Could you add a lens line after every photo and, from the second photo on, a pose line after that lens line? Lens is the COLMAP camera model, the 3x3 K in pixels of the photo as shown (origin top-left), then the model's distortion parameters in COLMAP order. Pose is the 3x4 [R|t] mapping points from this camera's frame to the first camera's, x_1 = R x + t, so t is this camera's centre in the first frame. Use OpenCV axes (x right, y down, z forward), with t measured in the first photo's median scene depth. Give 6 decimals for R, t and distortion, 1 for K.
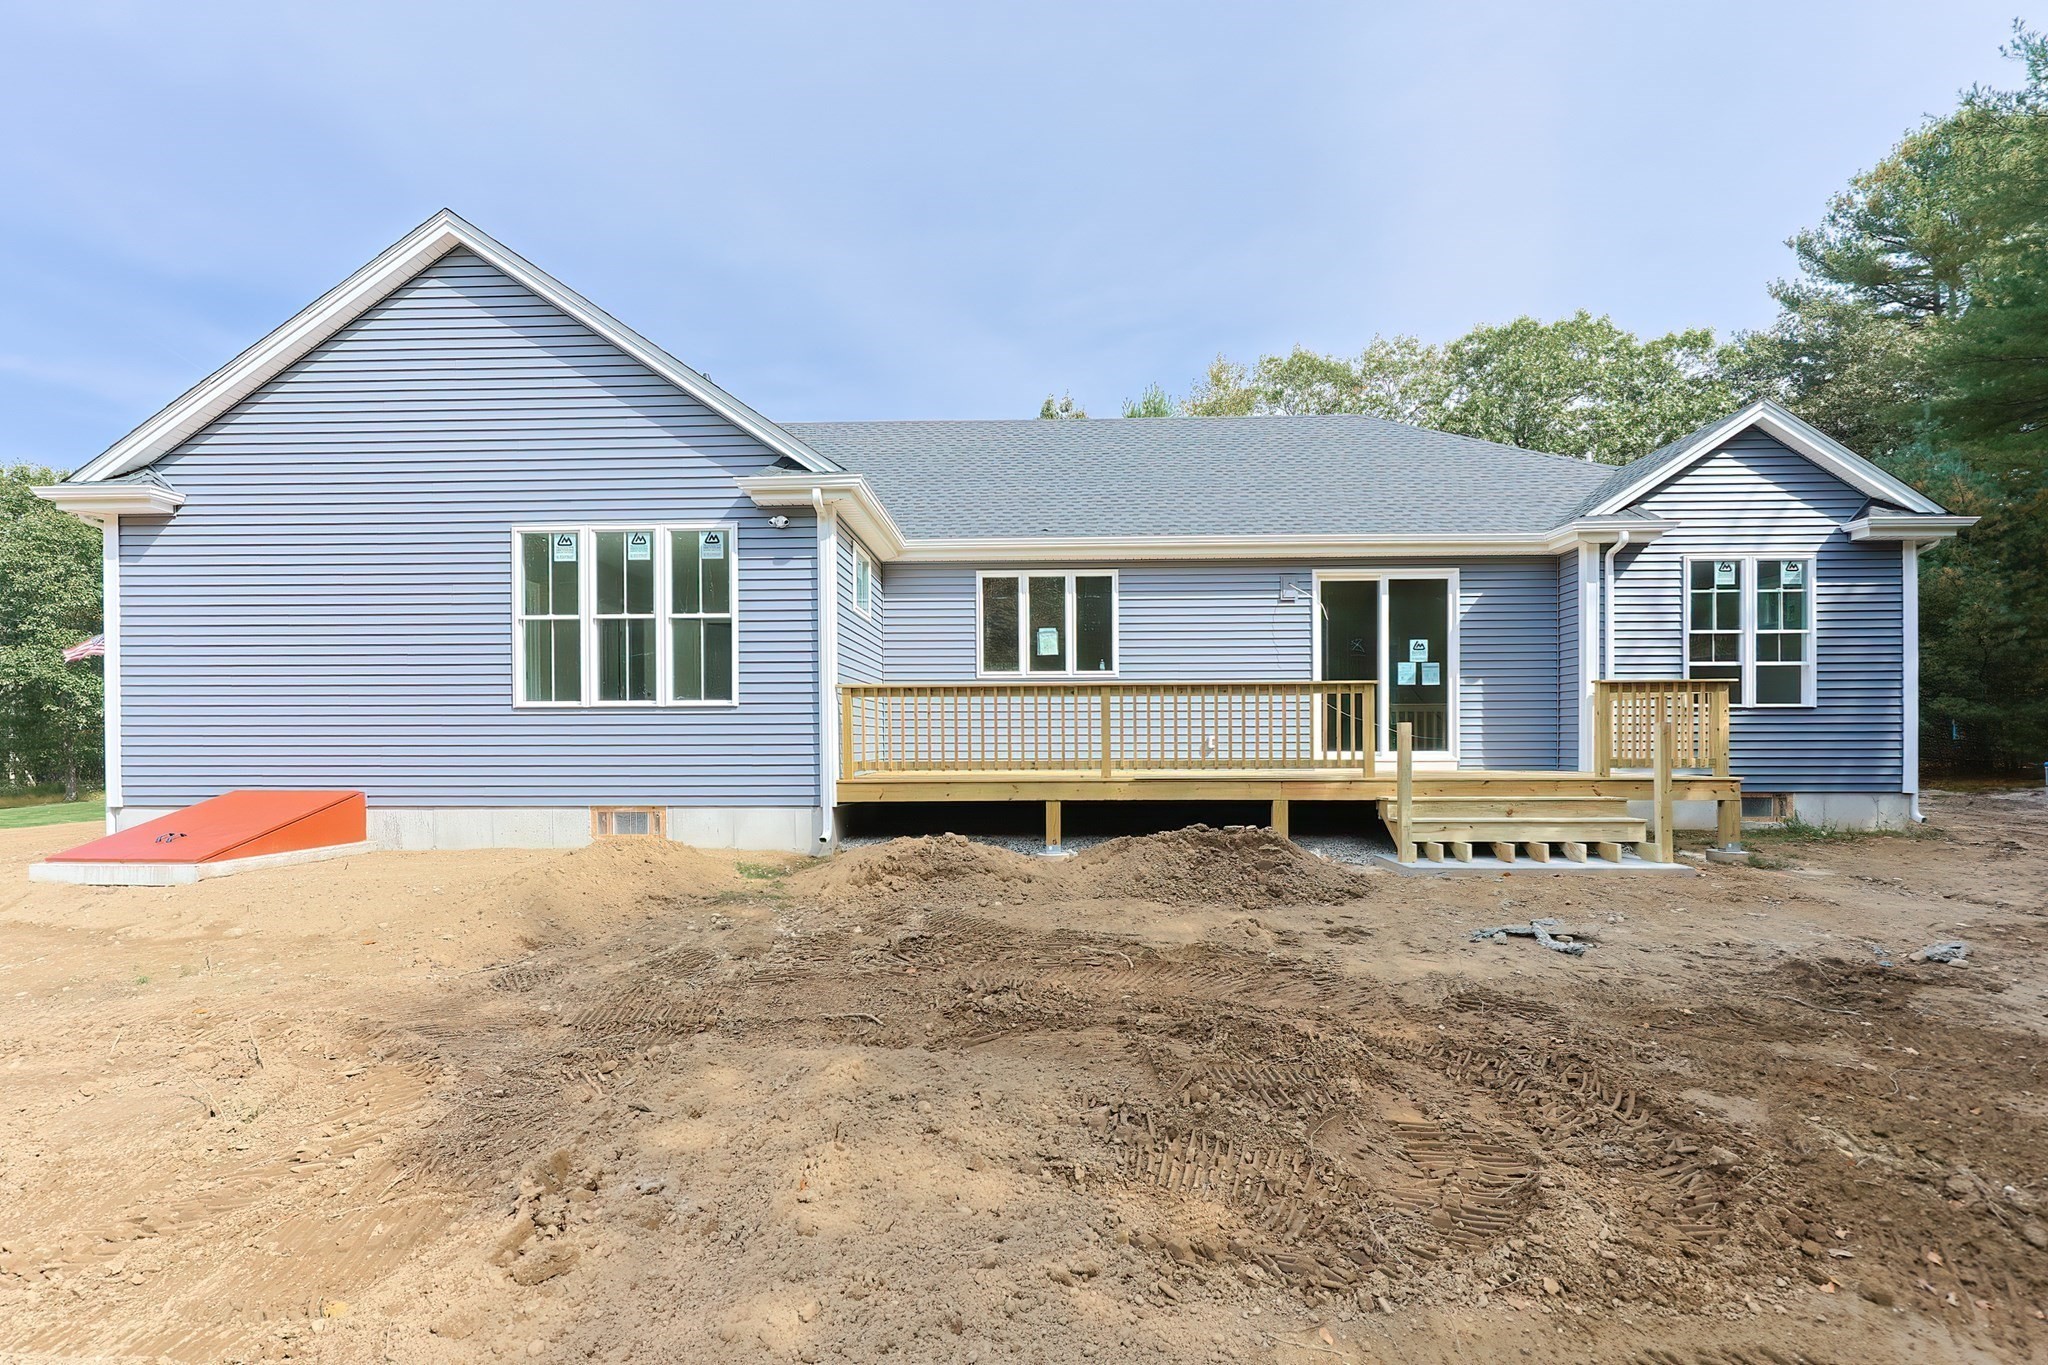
lens RADIAL K [[889.9, 0, 1031.3], [0, 889.9, 745.8], [0, 0, 1]] dist [0.002716, -0.001075]
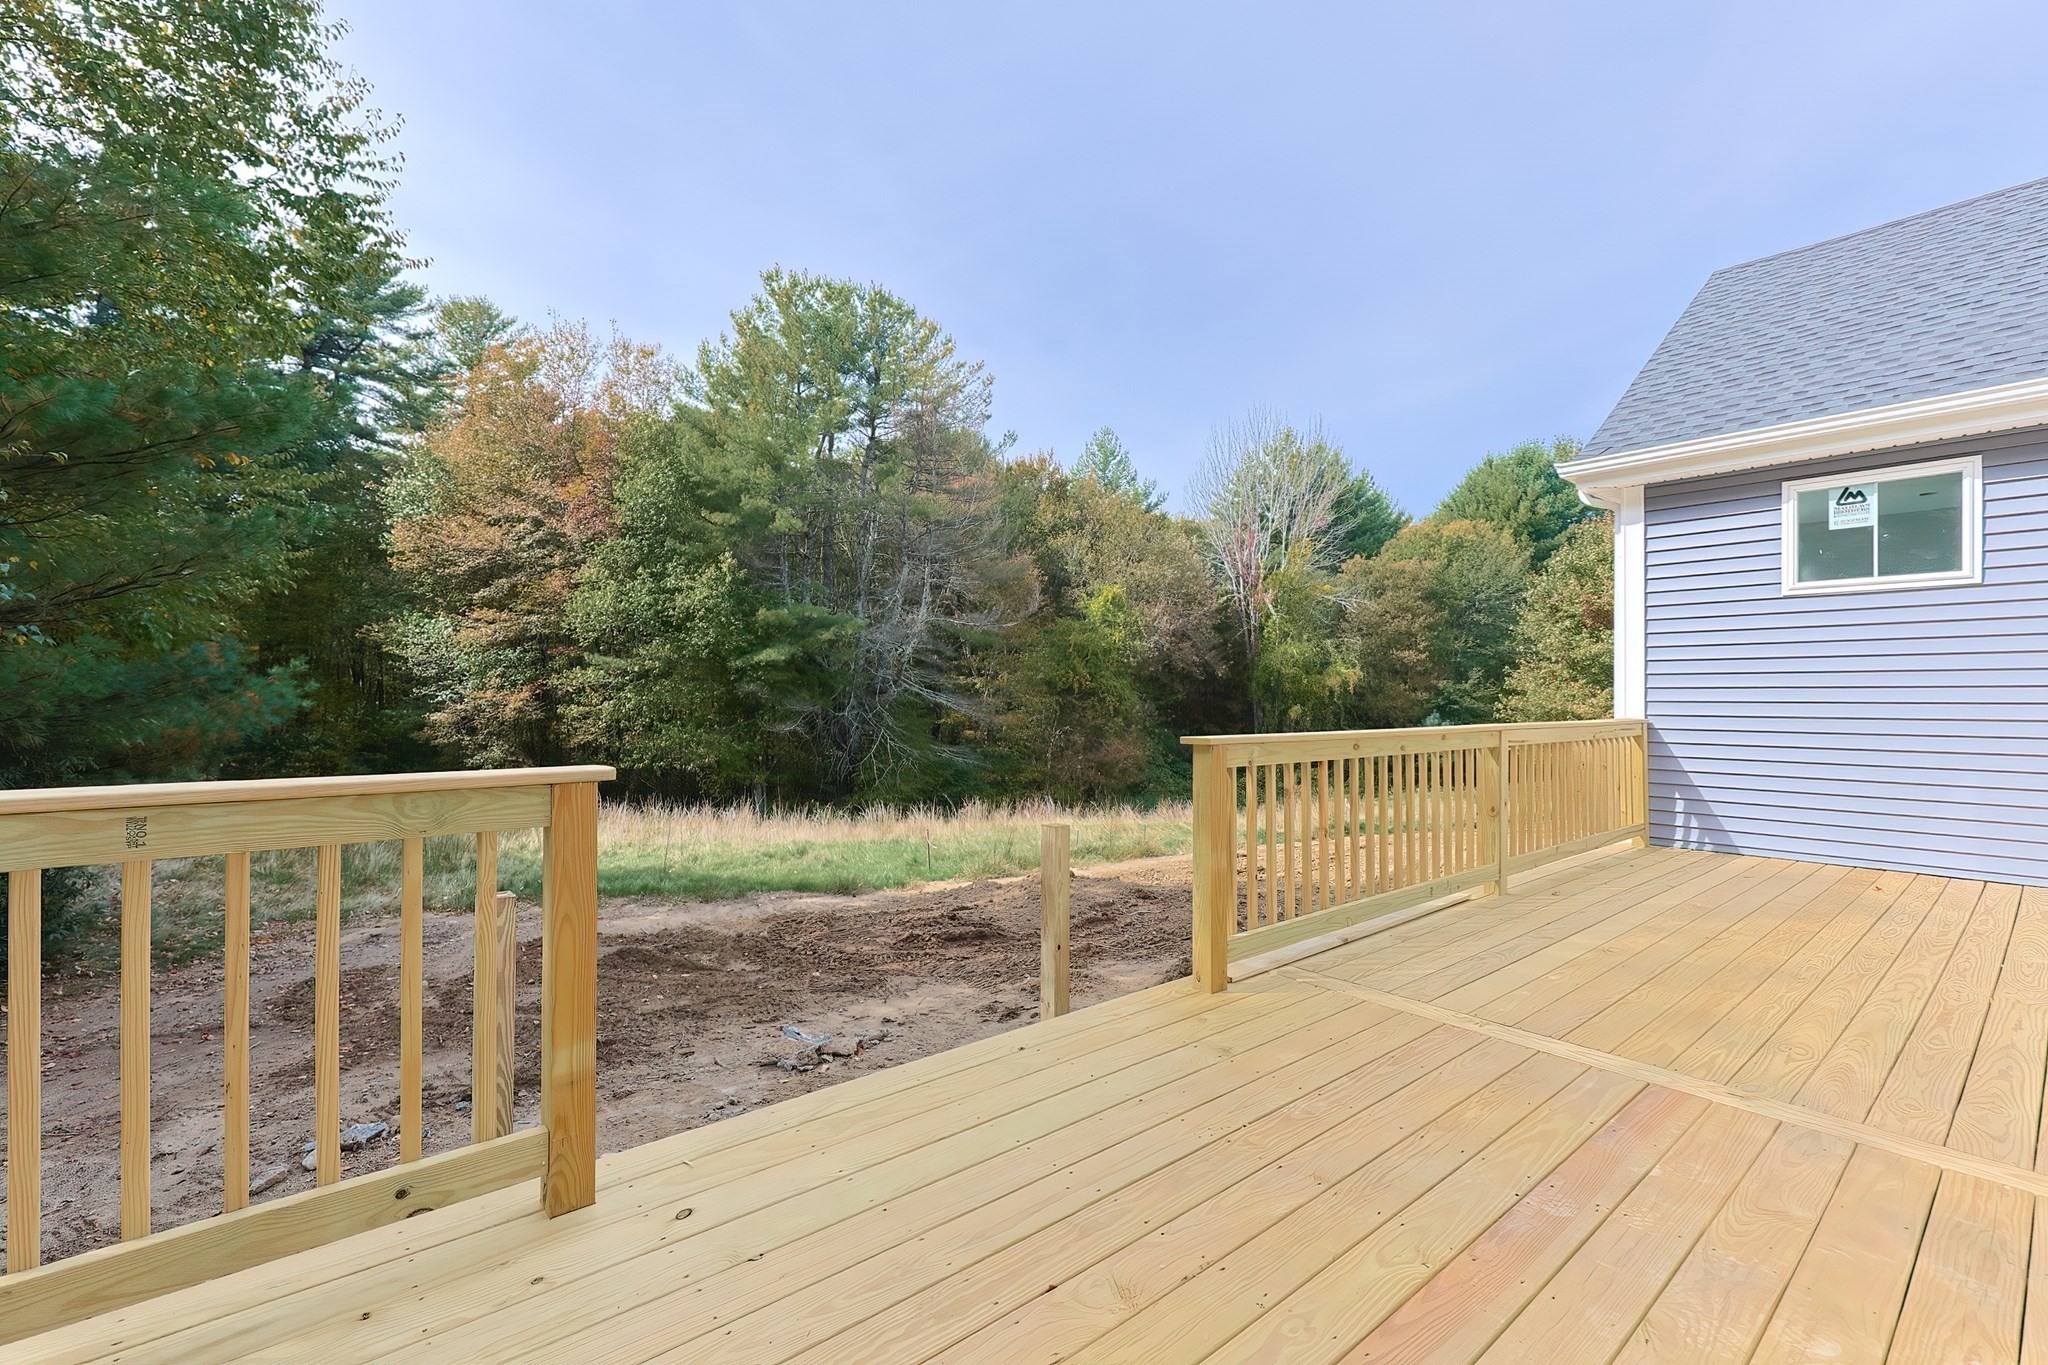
lens RADIAL K [[889.9, 0, 1003.8], [0, 889.9, 680.3], [0, 0, 1]] dist [0.002716, -0.001075]
pose [[-0.753809, -0.006312, -0.657063, 0.579493], [-0.001537, 0.999968, -0.007842, -0.077864], [0.657092, -0.004902, -0.753795, 1.013947]]
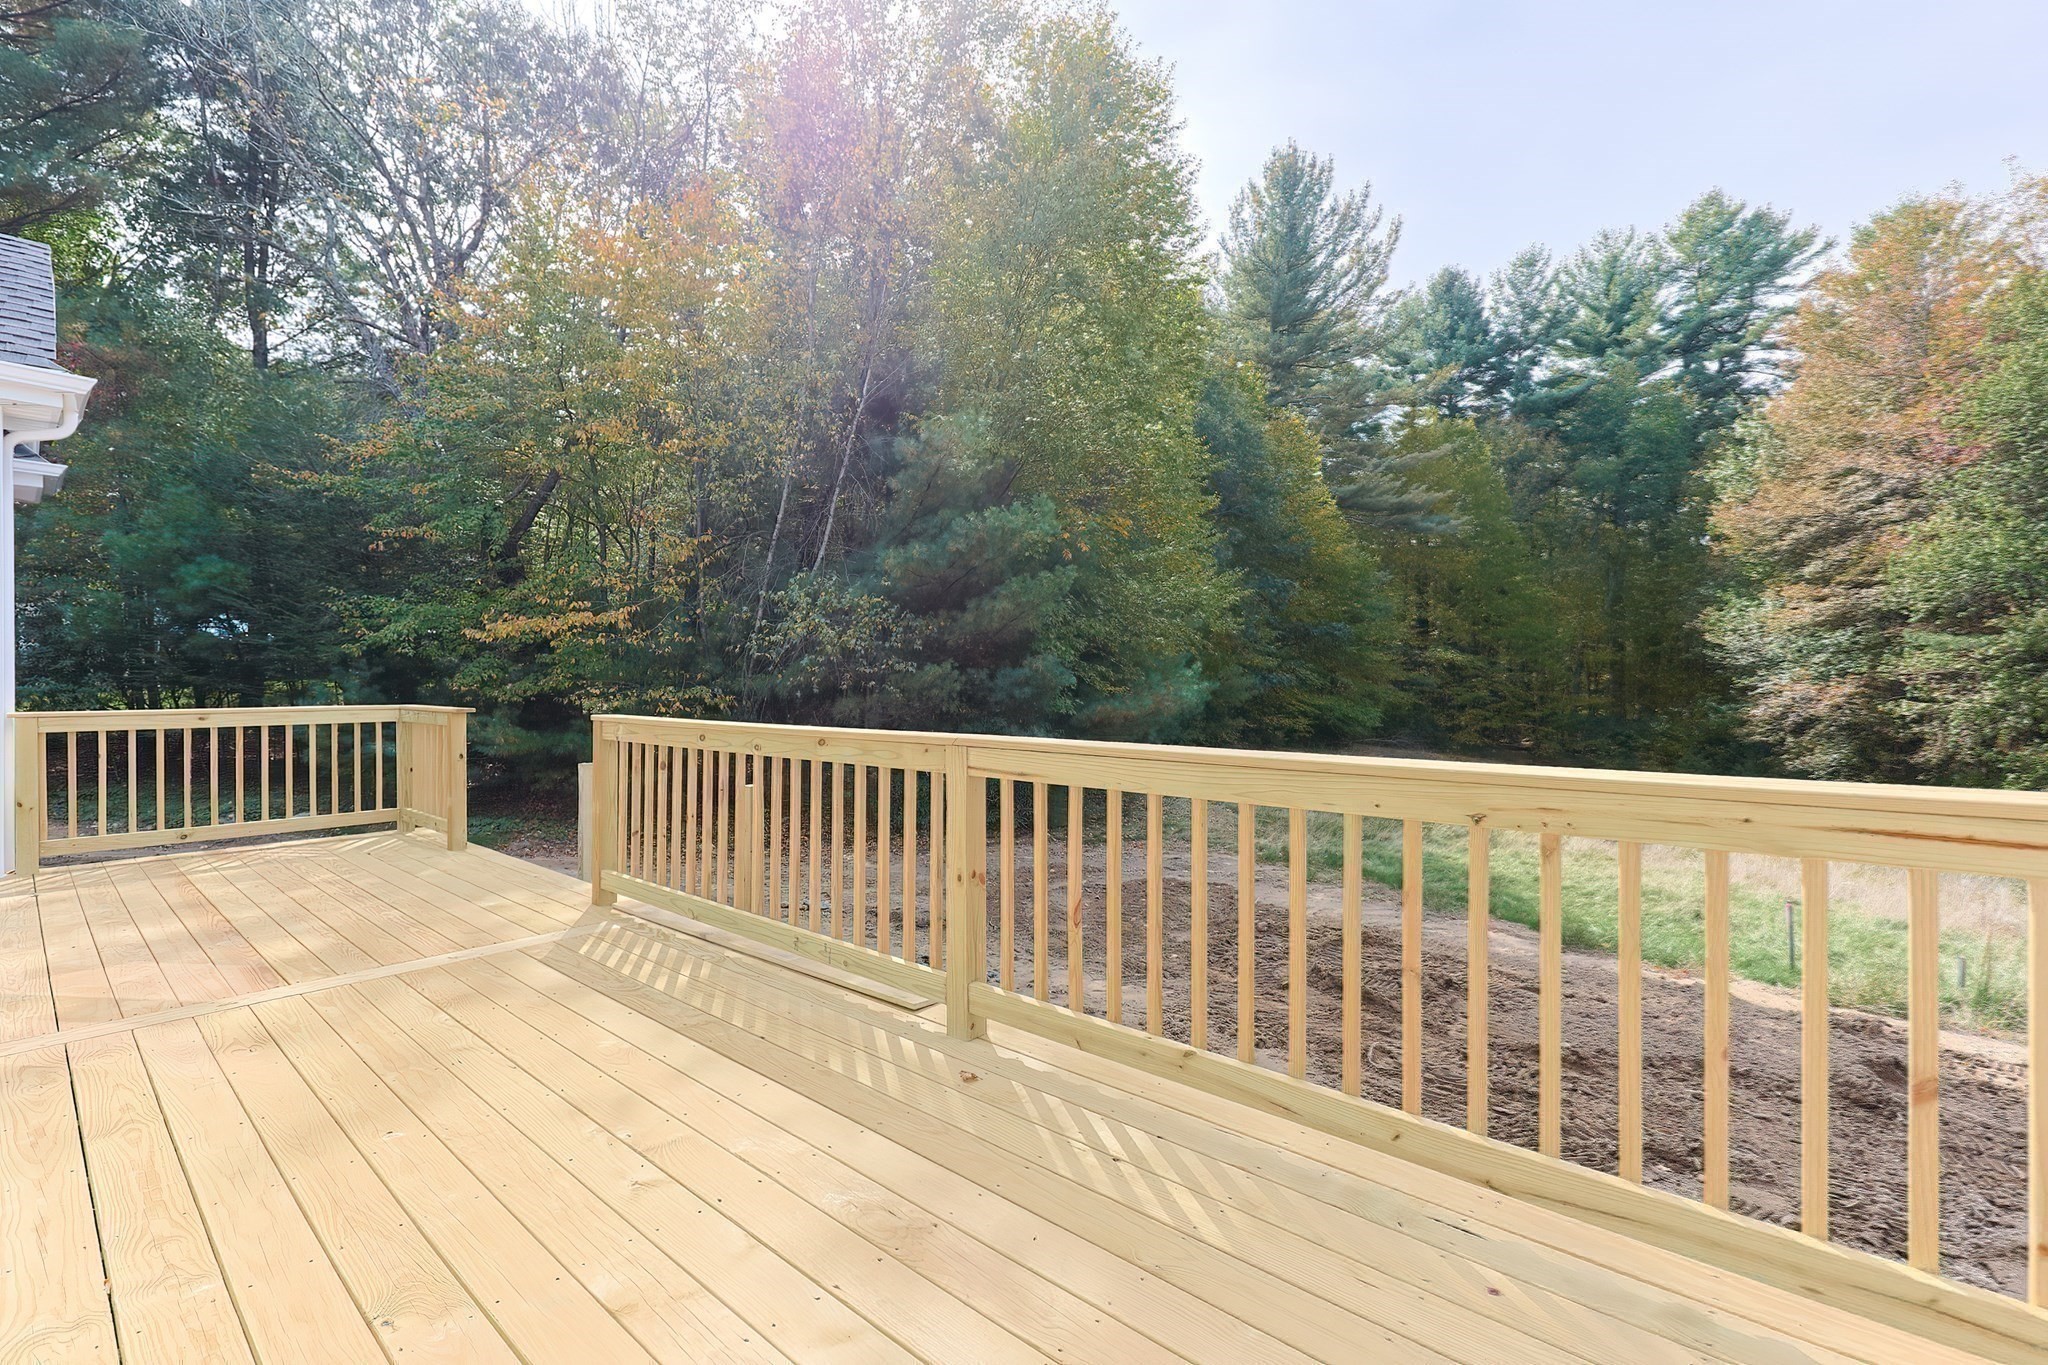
lens RADIAL K [[889.9, 0, 1036.4], [0, 889.9, 688.1], [0, 0, 1]] dist [0.002716, -0.001075]
pose [[-0.782215, 0.002908, 0.623002, -0.119112], [0.007215, 0.999964, 0.004392, -0.071075], [-0.622967, 0.007930, -0.782208, 1.000712]]
